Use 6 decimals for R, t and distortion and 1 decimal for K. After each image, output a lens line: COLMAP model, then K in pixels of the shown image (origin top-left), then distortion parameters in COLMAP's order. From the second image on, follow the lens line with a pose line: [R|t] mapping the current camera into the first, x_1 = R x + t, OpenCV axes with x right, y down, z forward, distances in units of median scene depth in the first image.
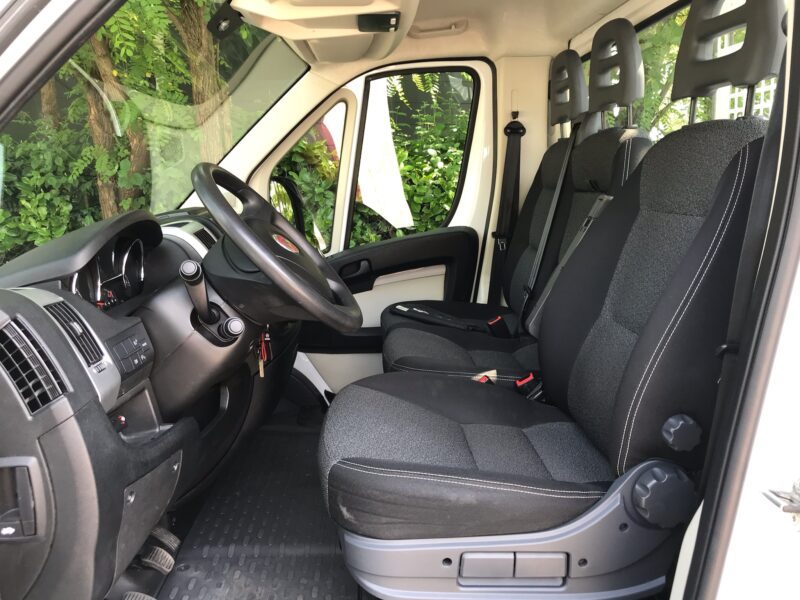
lens RADIAL K [[652.5, 0, 403.1], [0, 652.5, 298.7], [0, 0, 1]] dist [0.035247, -0.027209]
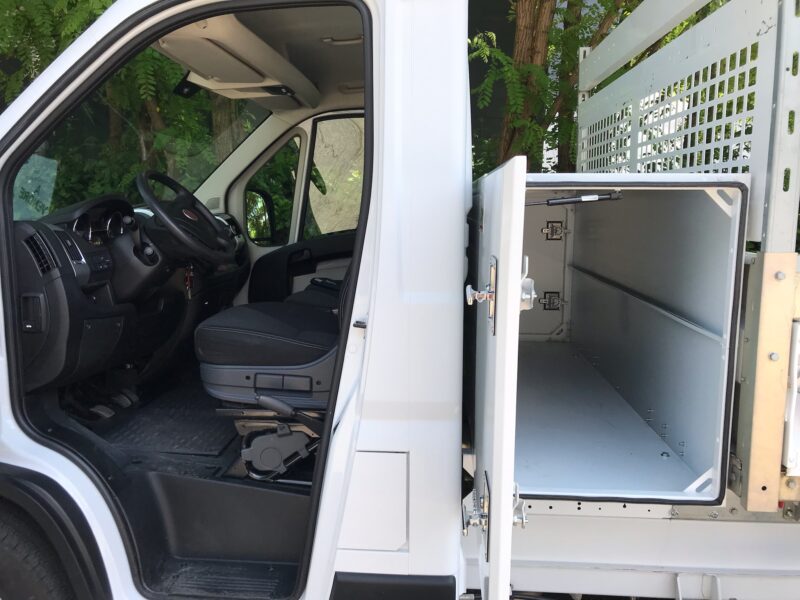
lens RADIAL K [[652.5, 0, 396.9], [0, 652.5, 299.8], [0, 0, 1]] dist [0.035247, -0.027209]
pose [[0.993404, 0.048401, -0.103951, 0.635594], [-0.052708, 0.997844, -0.039094, 0.207608], [0.101835, 0.044315, 0.993814, -0.801366]]
